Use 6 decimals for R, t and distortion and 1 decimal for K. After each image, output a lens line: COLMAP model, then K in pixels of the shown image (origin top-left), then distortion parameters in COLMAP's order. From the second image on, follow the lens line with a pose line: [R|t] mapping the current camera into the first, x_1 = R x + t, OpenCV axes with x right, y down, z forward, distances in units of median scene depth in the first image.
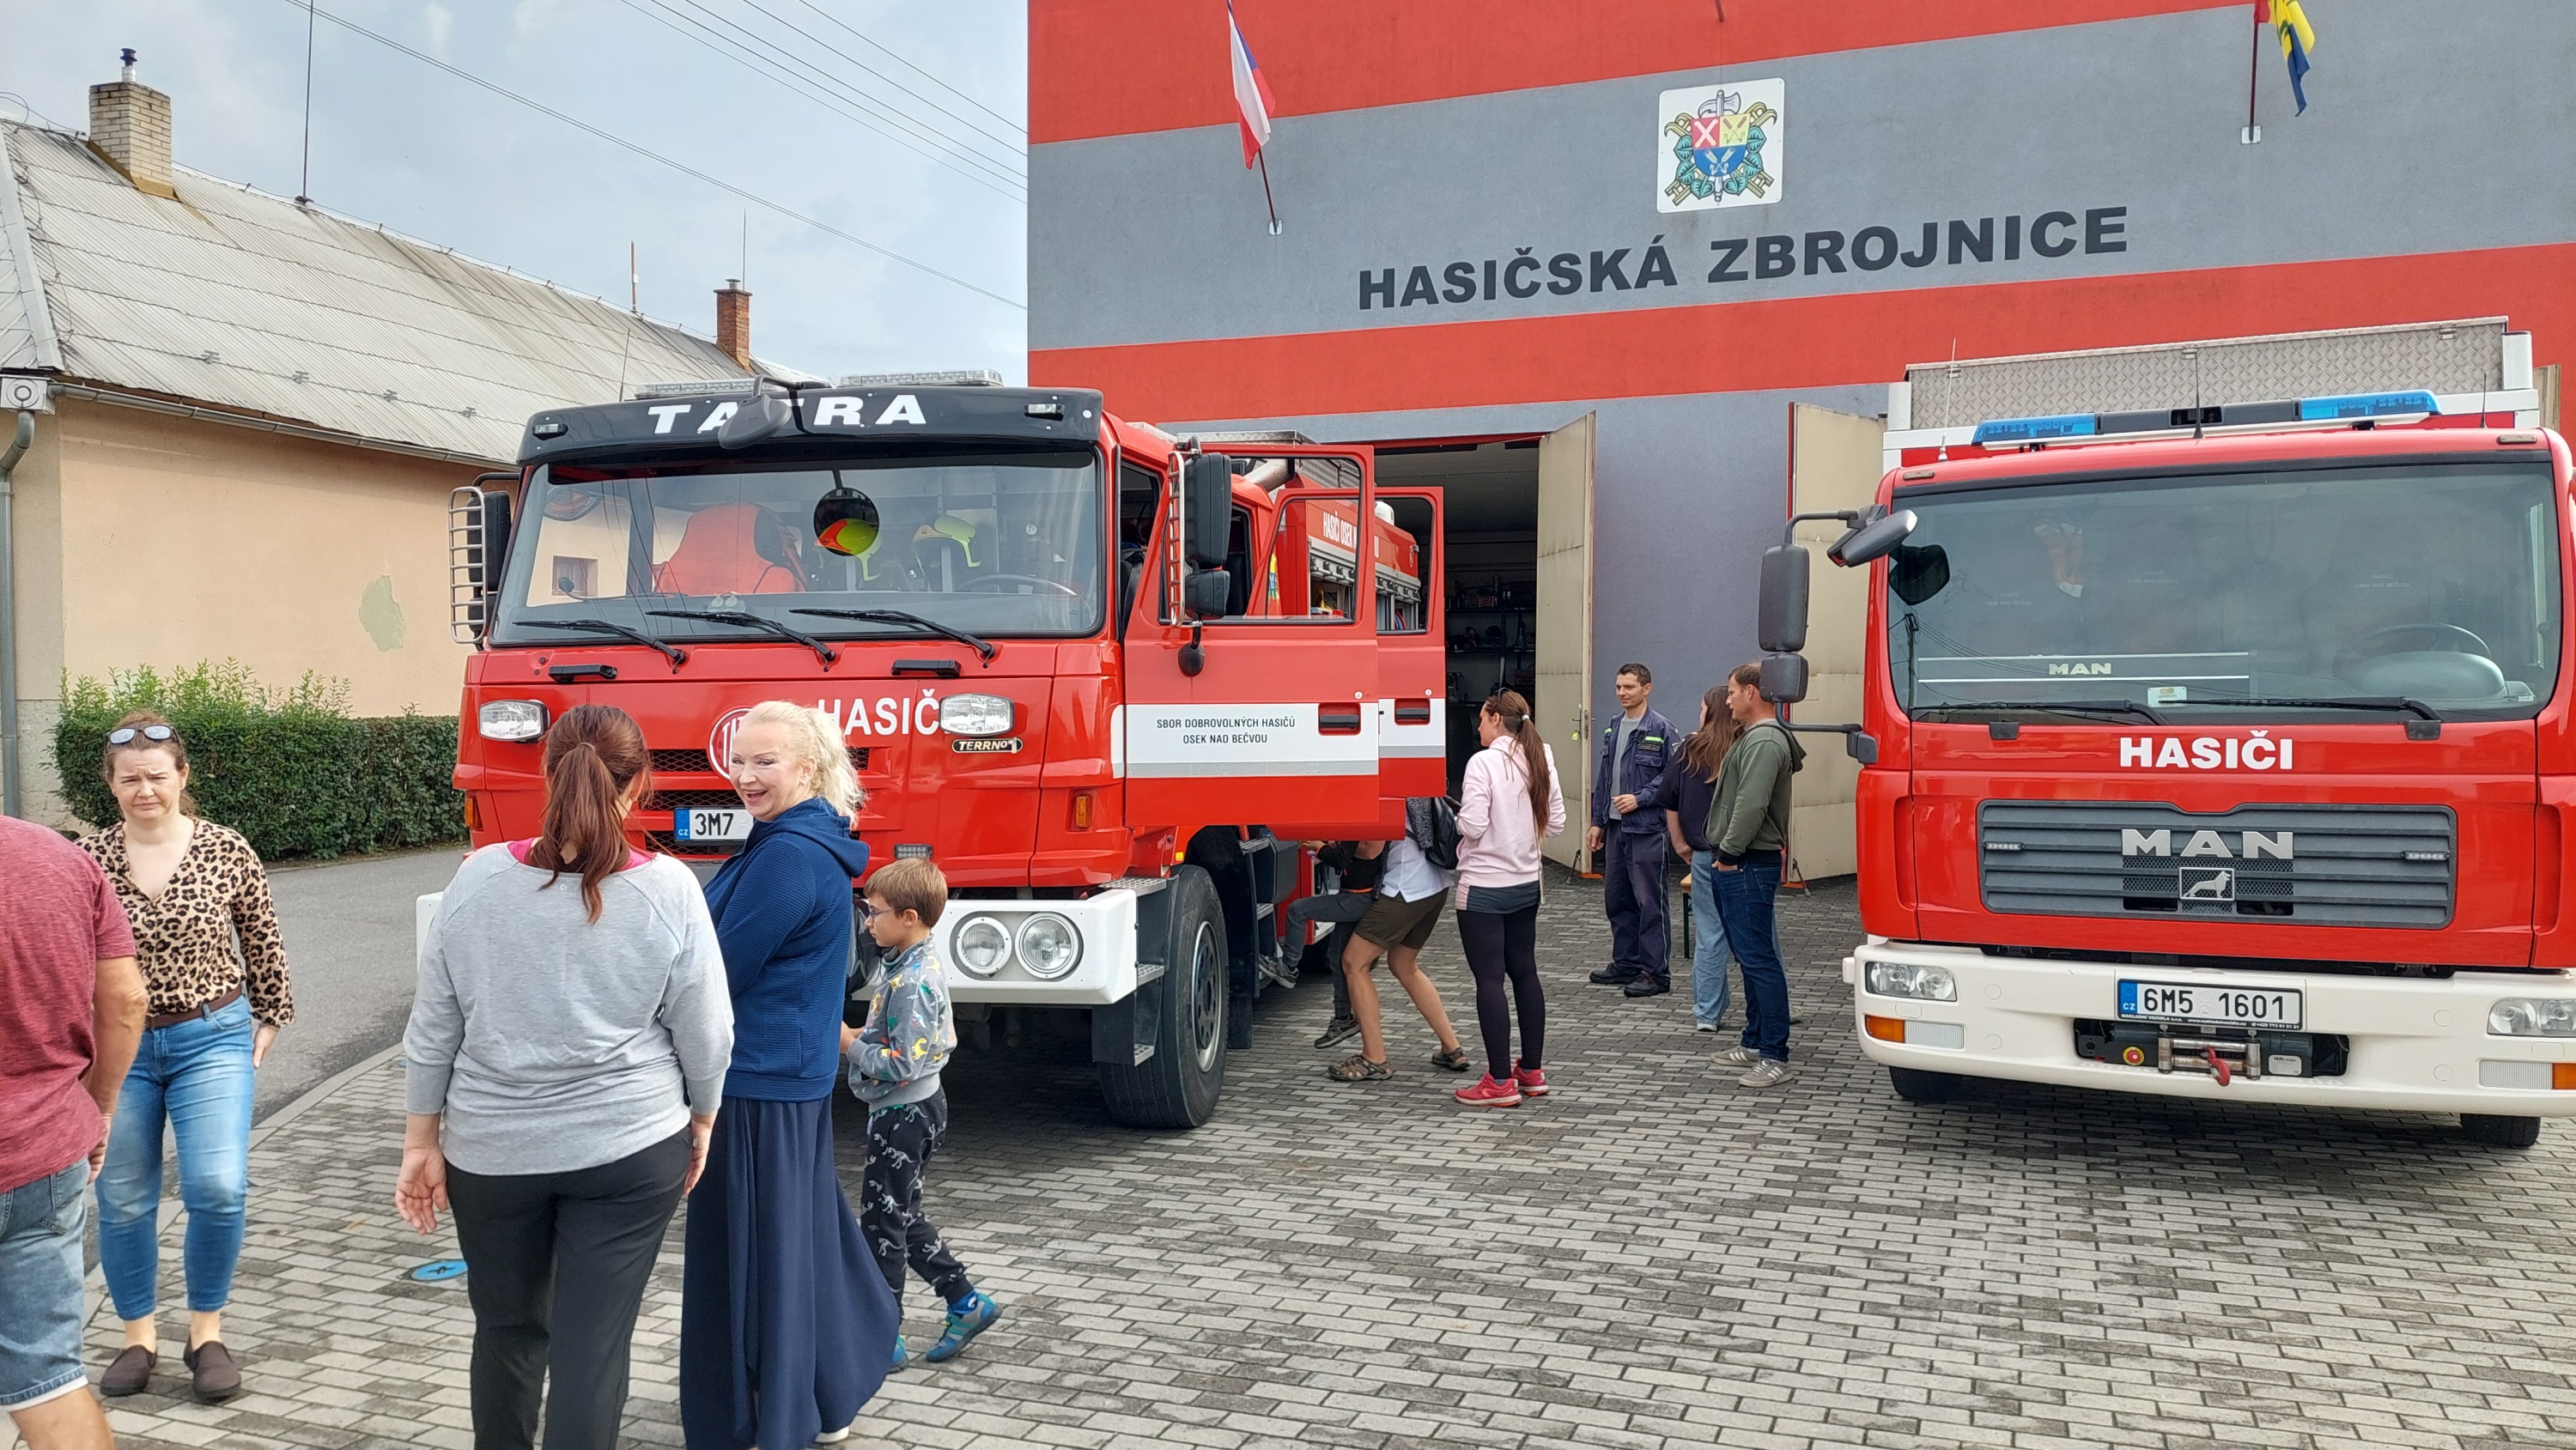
lens RADIAL K [[1964.9, 0, 1288.0], [0, 1964.9, 725.0], [0, 0, 1]] dist [0.098213, -0.116364]
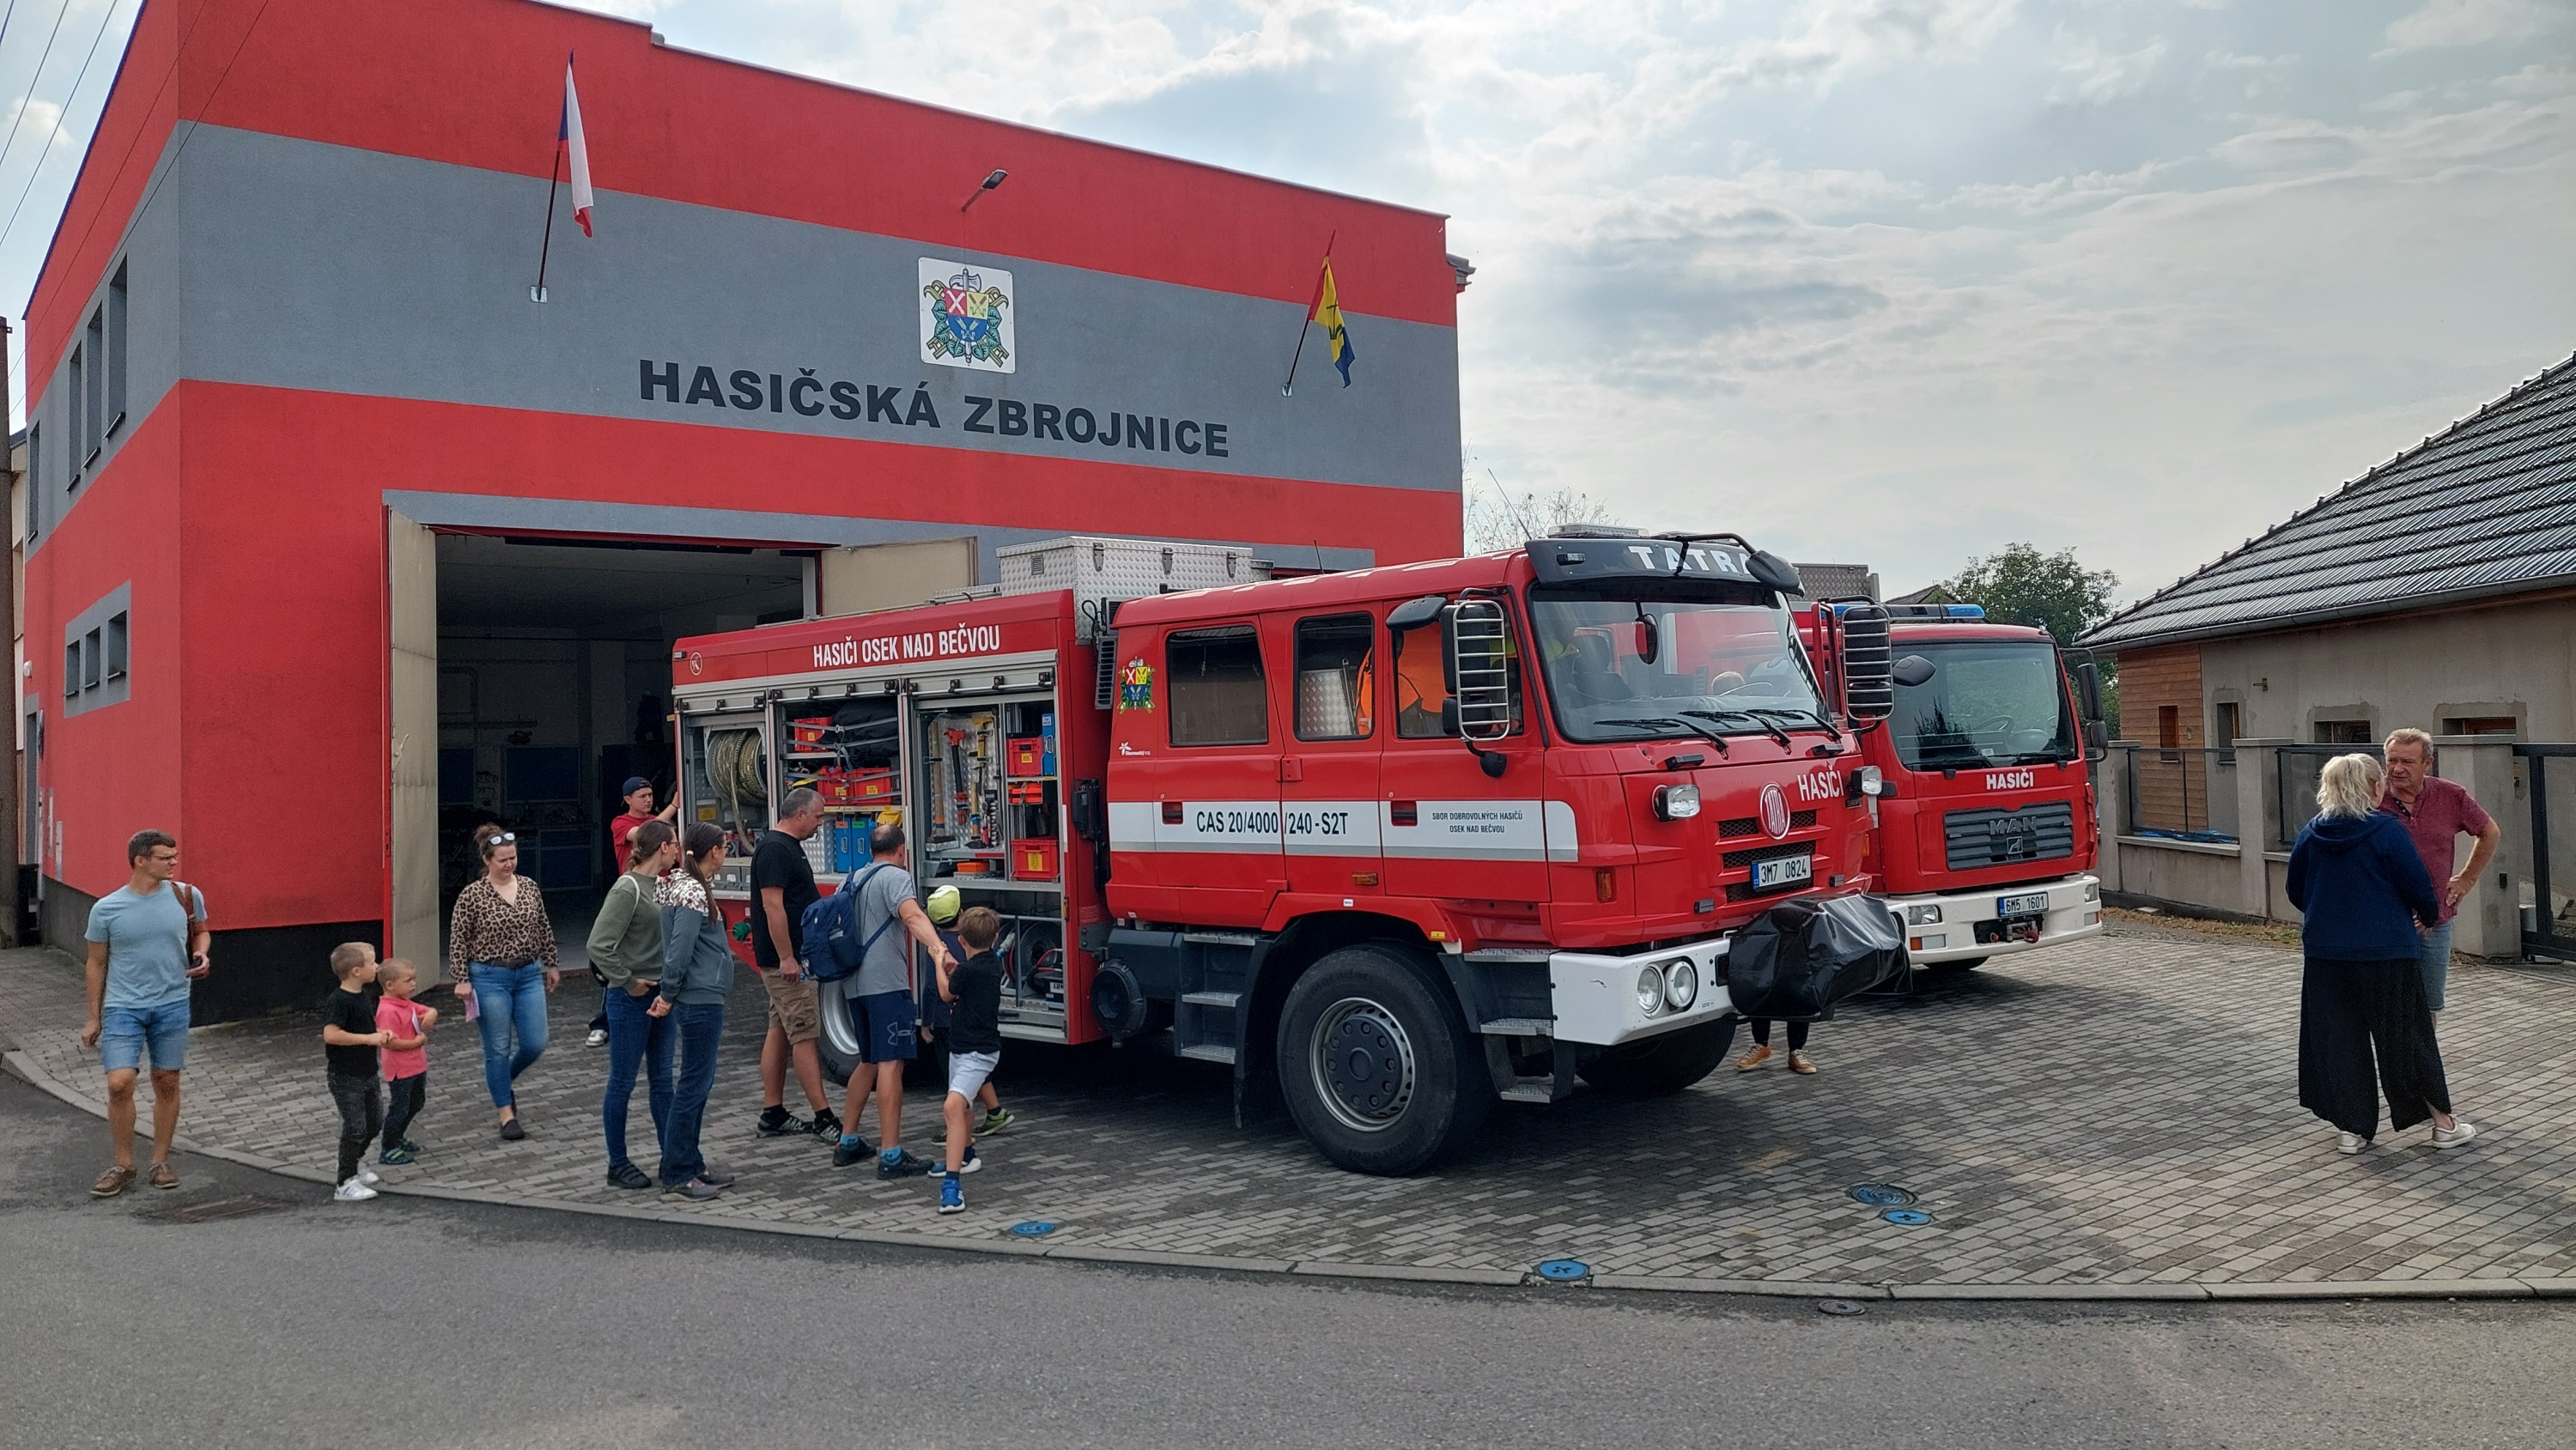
lens RADIAL K [[1964.9, 0, 1288.0], [0, 1964.9, 725.0], [0, 0, 1]] dist [0.098213, -0.116364]
pose [[0.465620, -0.005073, 0.884970, -0.723939], [0.053849, 0.998293, -0.022610, -0.015636], [-0.883345, 0.058183, 0.465098, 0.309317]]
